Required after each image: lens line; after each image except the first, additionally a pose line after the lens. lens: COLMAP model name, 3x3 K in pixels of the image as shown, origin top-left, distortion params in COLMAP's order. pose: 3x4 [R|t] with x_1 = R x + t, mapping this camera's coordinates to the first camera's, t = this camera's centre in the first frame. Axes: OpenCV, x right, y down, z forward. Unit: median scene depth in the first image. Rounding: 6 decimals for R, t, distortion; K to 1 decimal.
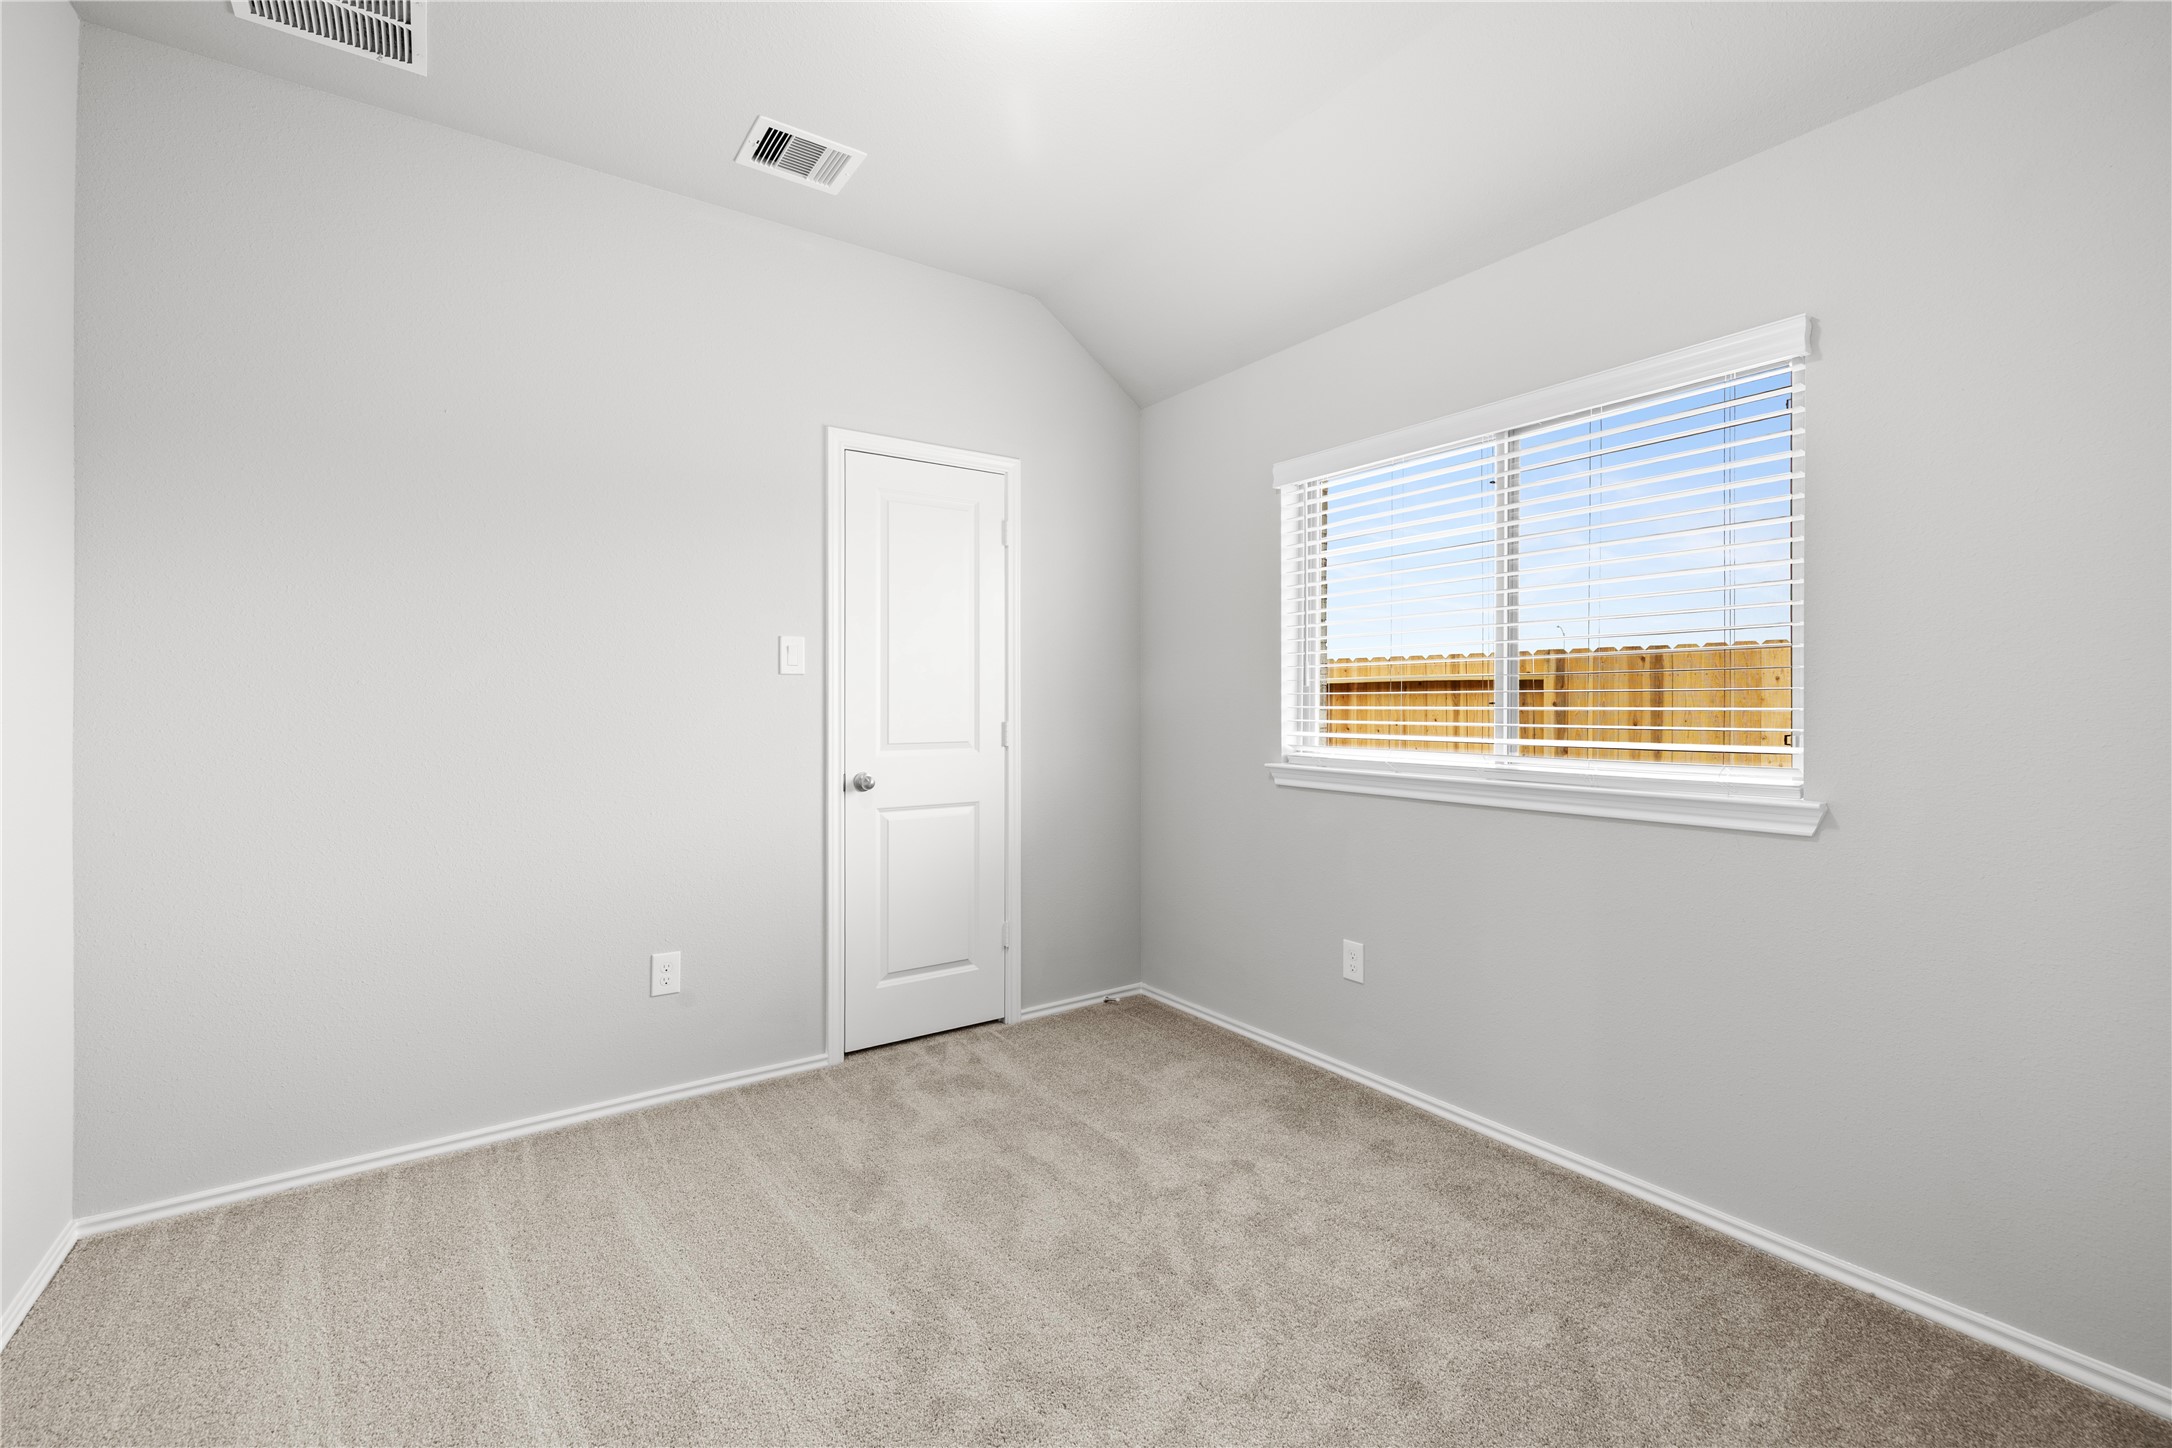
lens RADIAL K [[917.0, 0, 1076.3], [0, 917.0, 717.9], [0, 0, 1]] dist [0.000103, 0.000701]
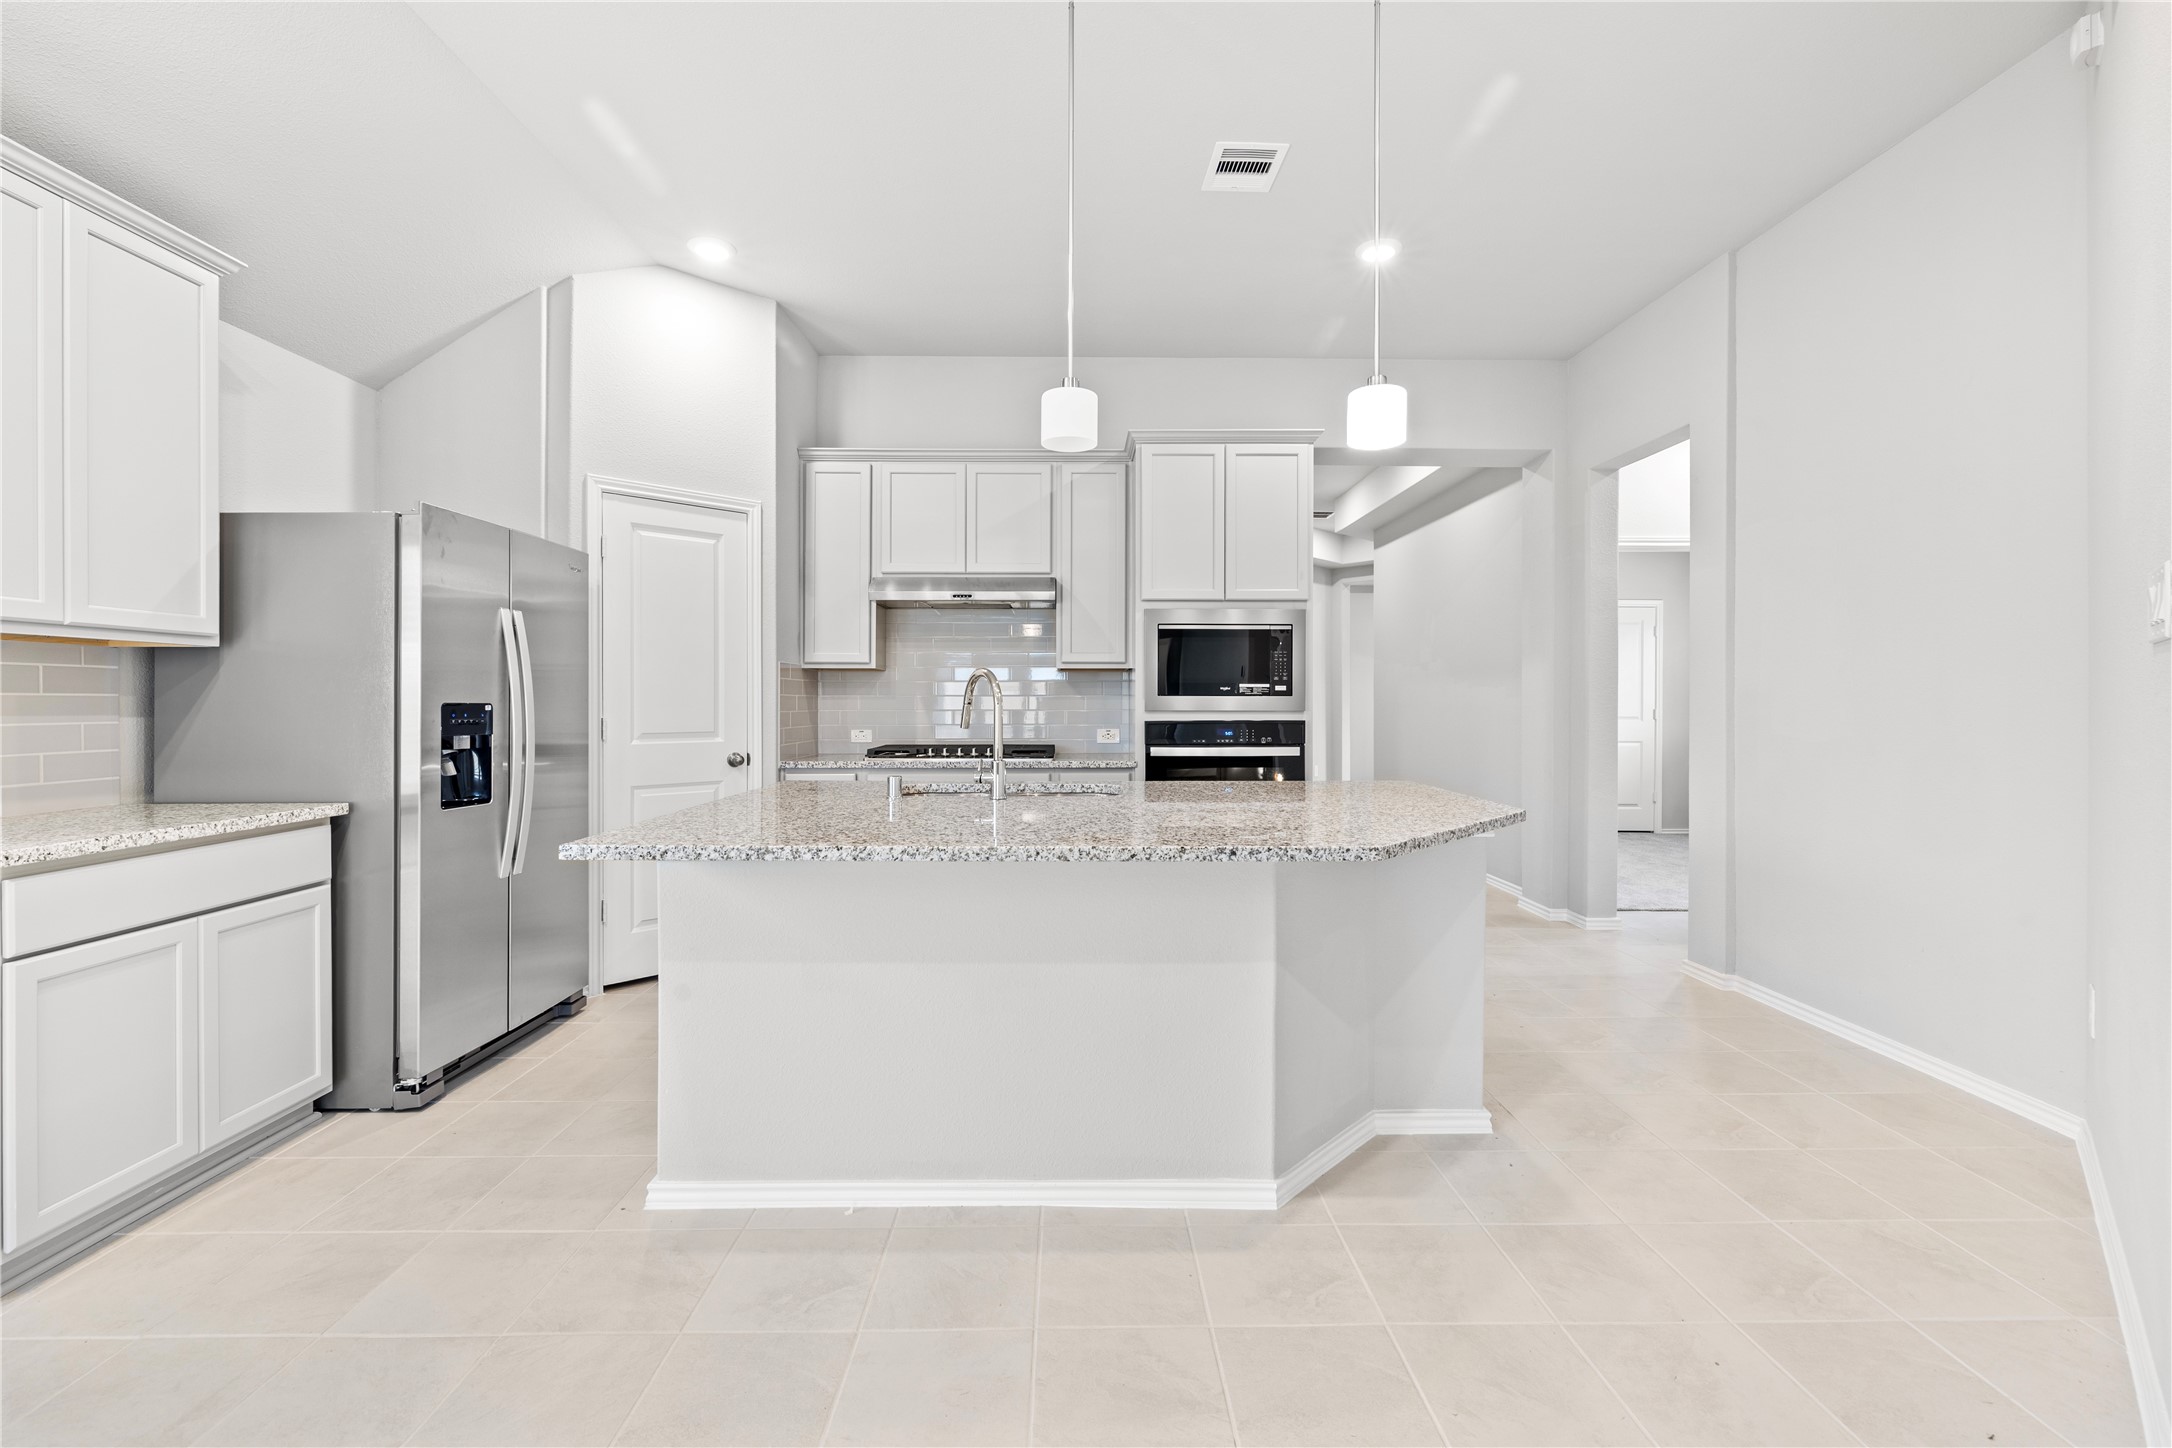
lens RADIAL K [[917.0, 0, 1085.1], [0, 917.0, 716.0], [0, 0, 1]] dist [0.000103, 0.000701]
pose [[0.813421, 0.005291, -0.581651, 0.107273], [-0.006546, 0.999979, -0.000057, 0.034263], [0.581639, 0.003854, 0.813438, -1.854497]]
